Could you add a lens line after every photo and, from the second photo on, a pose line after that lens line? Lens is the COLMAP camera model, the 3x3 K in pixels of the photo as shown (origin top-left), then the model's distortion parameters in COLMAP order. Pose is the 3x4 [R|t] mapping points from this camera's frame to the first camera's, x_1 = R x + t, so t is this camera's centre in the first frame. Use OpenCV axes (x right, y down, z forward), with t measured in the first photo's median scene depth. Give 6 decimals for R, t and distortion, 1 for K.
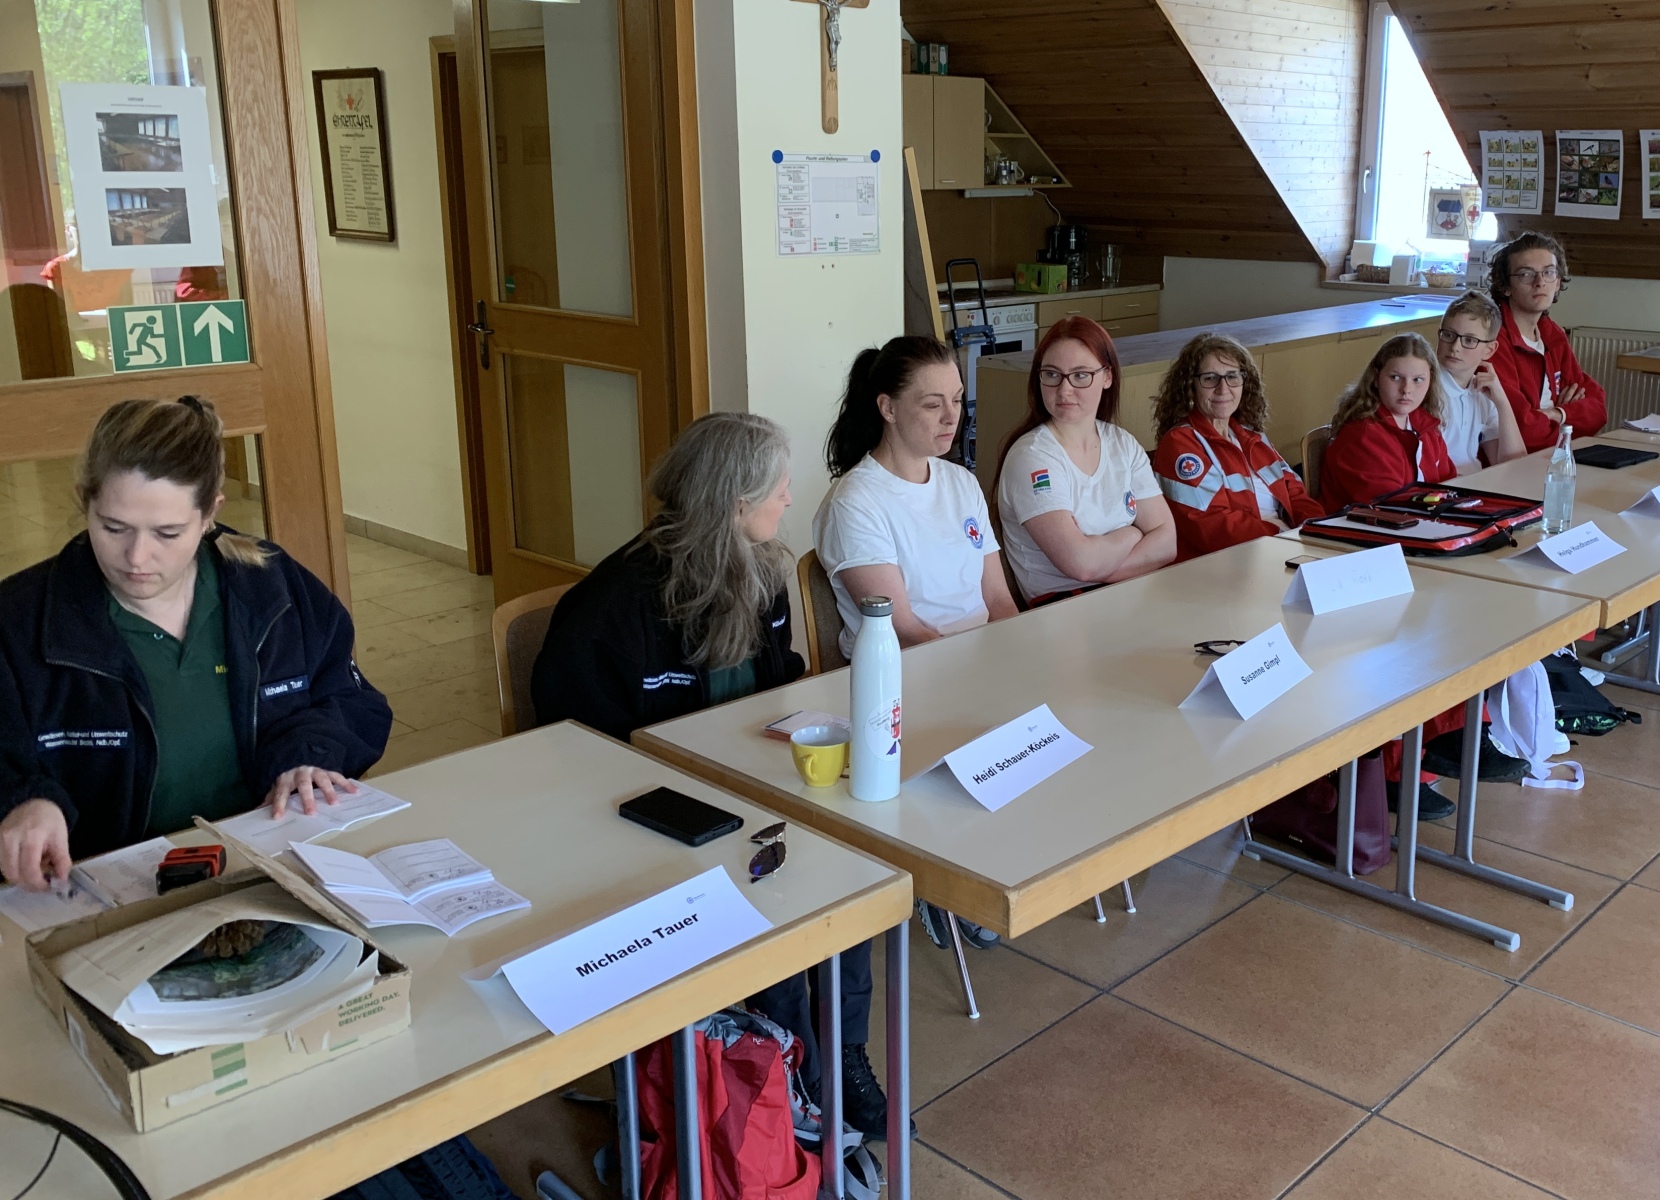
lens RADIAL K [[1567.4, 0, 994.3], [0, 1567.4, 538.2], [0, 0, 1]] dist [0.080986, -0.193965]
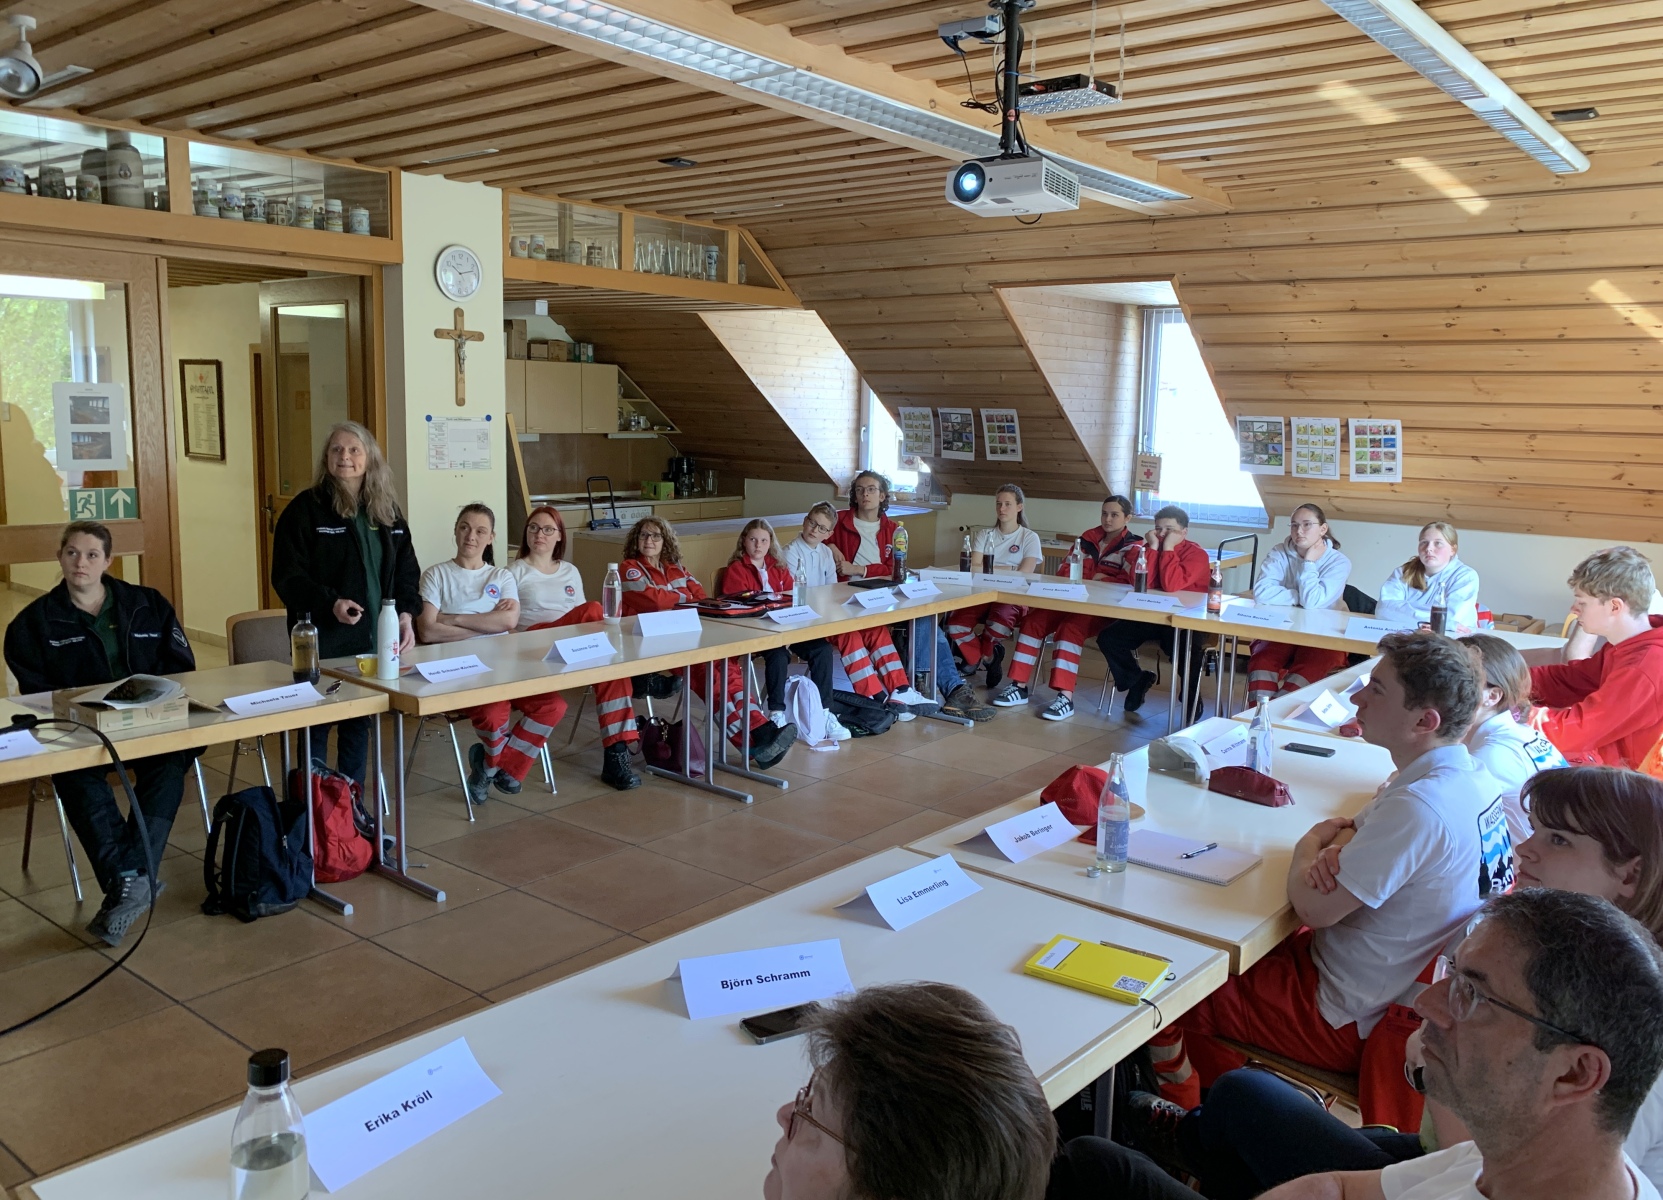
lens RADIAL K [[1312.2, 0, 812.5], [0, 1312.2, 602.5], [0, 0, 1]] dist [0.176496, -0.415532]
pose [[0.999141, 0.012321, 0.039561, 0.167339], [-0.008866, 0.996225, -0.086359, 0.071252], [-0.040476, 0.085934, 0.995478, -0.374940]]
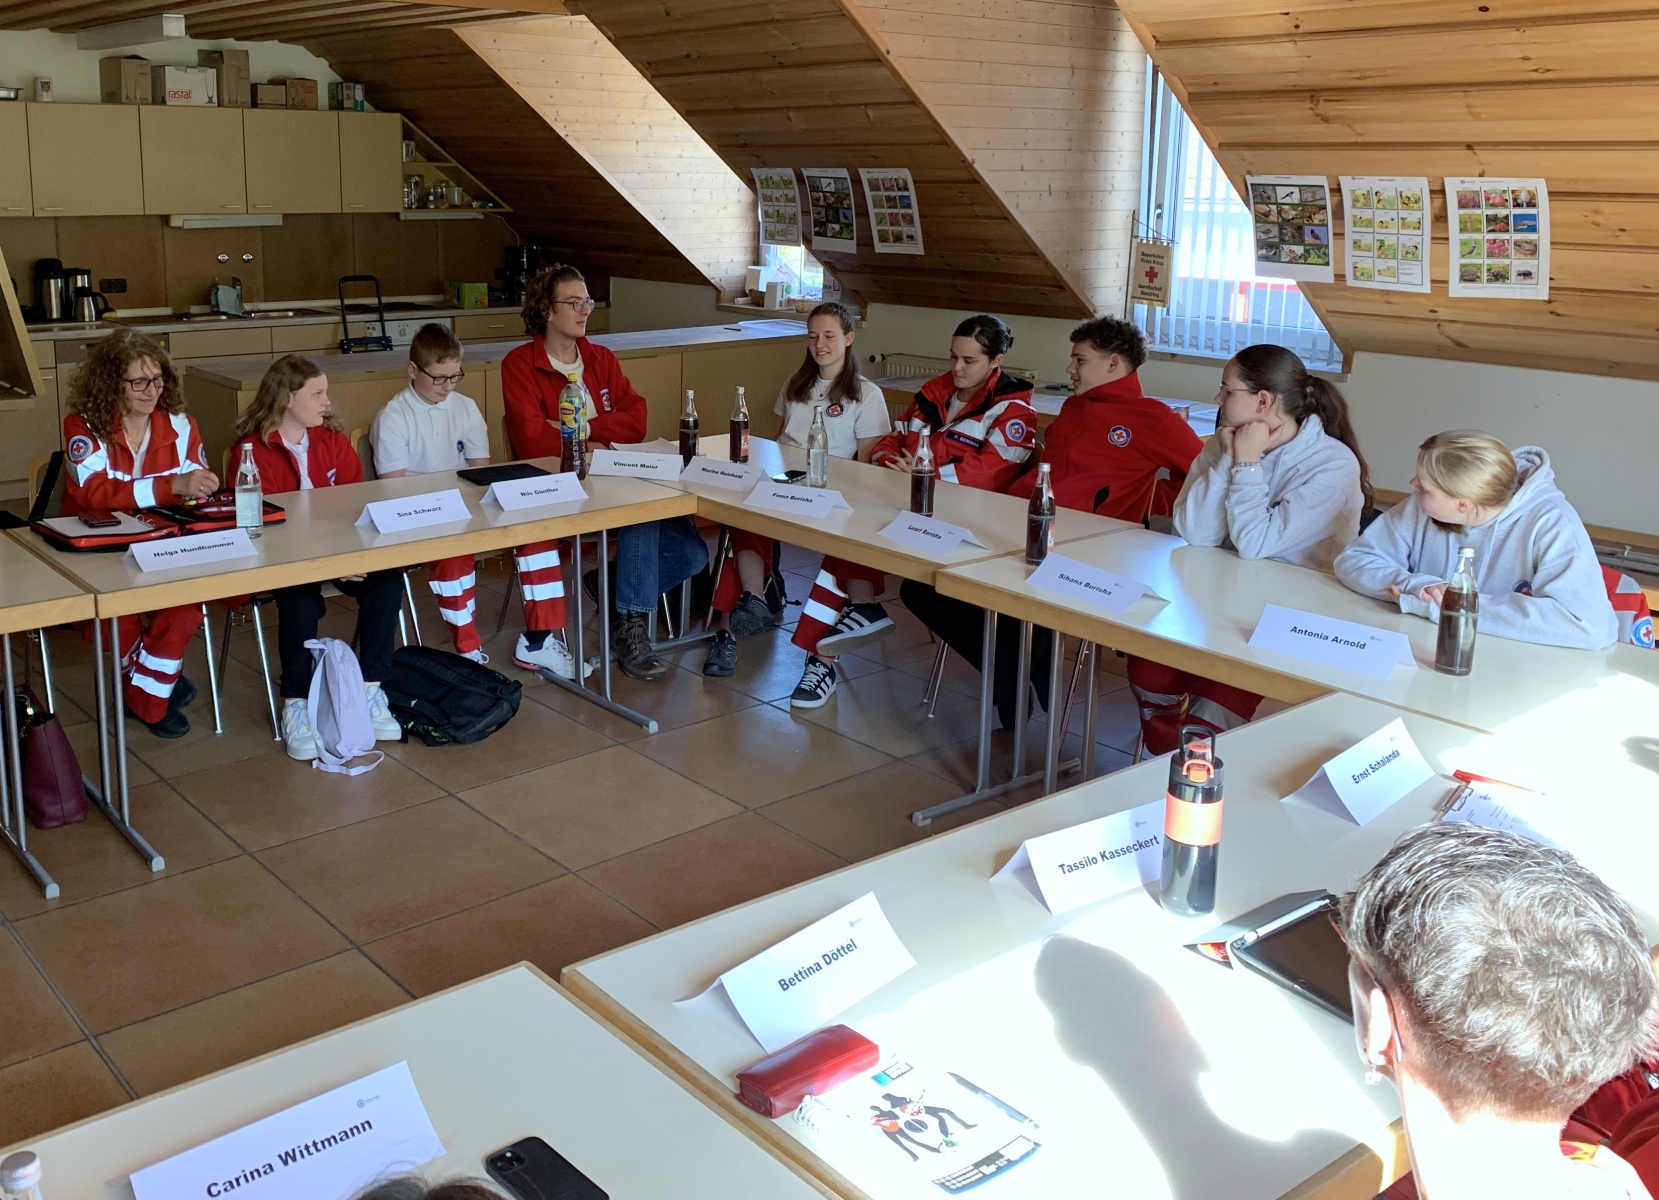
lens RADIAL K [[1547.5, 0, 654.8], [0, 1547.5, 480.6], [0, 0, 1]] dist [0.098843, -0.131623]
pose [[0.980371, 0.042646, -0.192493, 0.463819], [-0.049856, 0.998219, -0.032766, -0.011048], [0.190753, 0.041720, 0.980751, -0.026572]]
